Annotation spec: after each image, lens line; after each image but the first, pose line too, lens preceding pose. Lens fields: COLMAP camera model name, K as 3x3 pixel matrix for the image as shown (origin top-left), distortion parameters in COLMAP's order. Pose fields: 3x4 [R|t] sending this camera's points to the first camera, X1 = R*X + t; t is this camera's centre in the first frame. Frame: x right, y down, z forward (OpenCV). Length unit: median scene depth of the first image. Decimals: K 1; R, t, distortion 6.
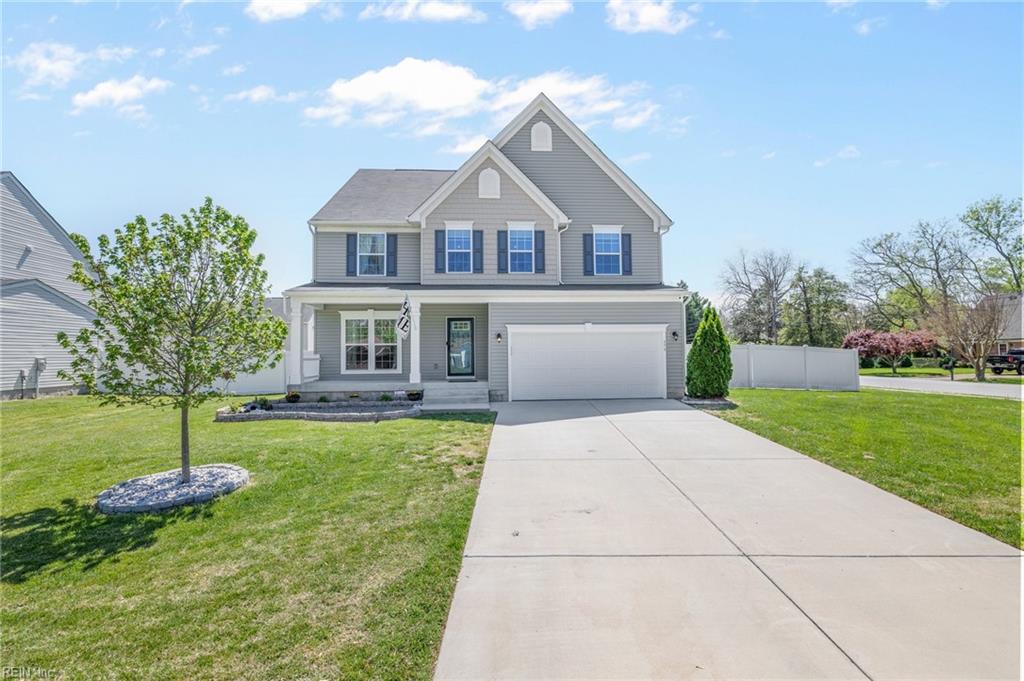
lens RADIAL K [[462.2, 0, 507.6], [0, 462.2, 331.7], [0, 0, 1]] dist [-0.004241, -0.000307]
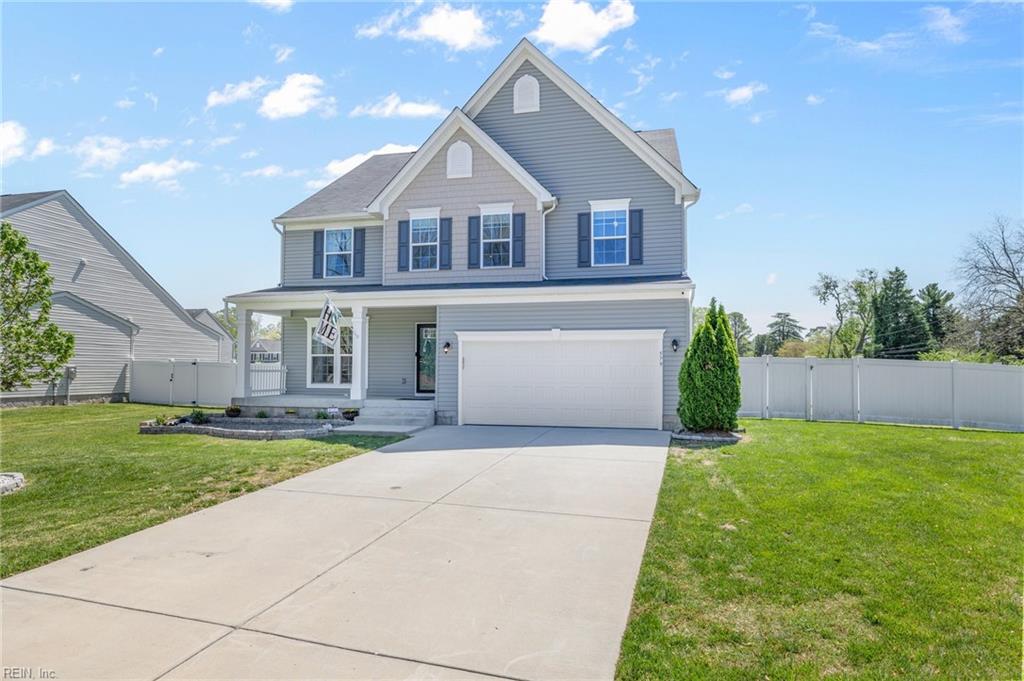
lens RADIAL K [[562.4, 0, 510.2], [0, 562.4, 347.8], [0, 0, 1]] dist [0.000531, -0.000582]
pose [[0.958709, 0.001105, -0.284387, 0.331896], [0.002258, 0.999931, 0.011500, 0.001867], [0.284380, -0.011667, 0.958641, 0.063154]]
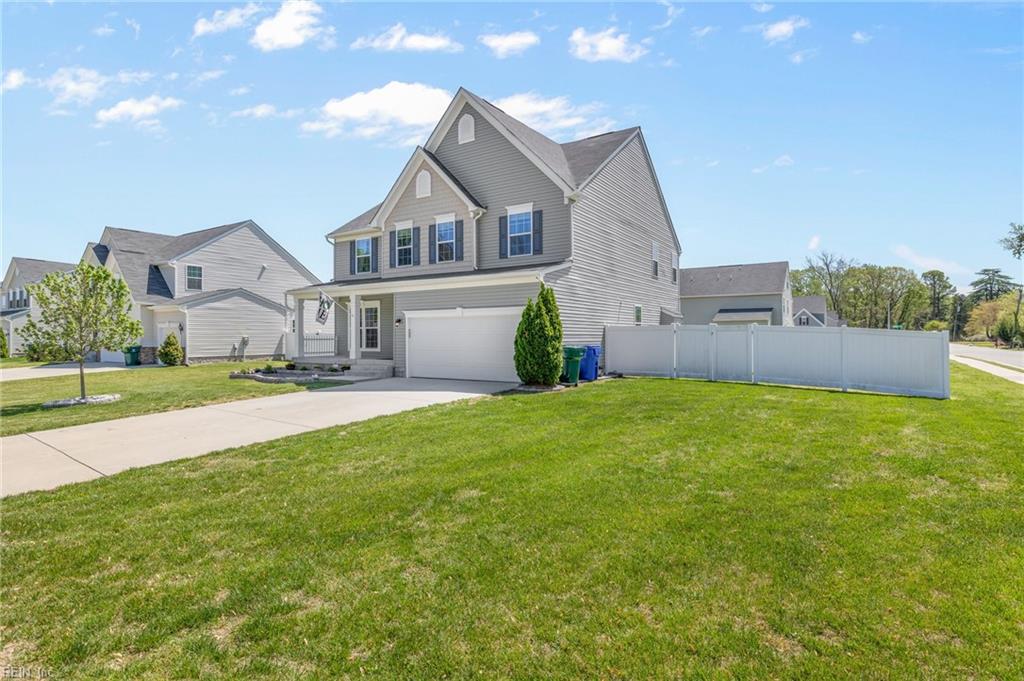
lens RADIAL K [[505.4, 0, 513.7], [0, 505.4, 328.4], [0, 0, 1]] dist [0.000309, -0.000399]
pose [[0.812225, -0.002784, -0.583338, 0.851123], [0.026057, 0.999164, 0.031511, -0.004130], [0.582762, -0.040794, 0.811618, 0.119885]]
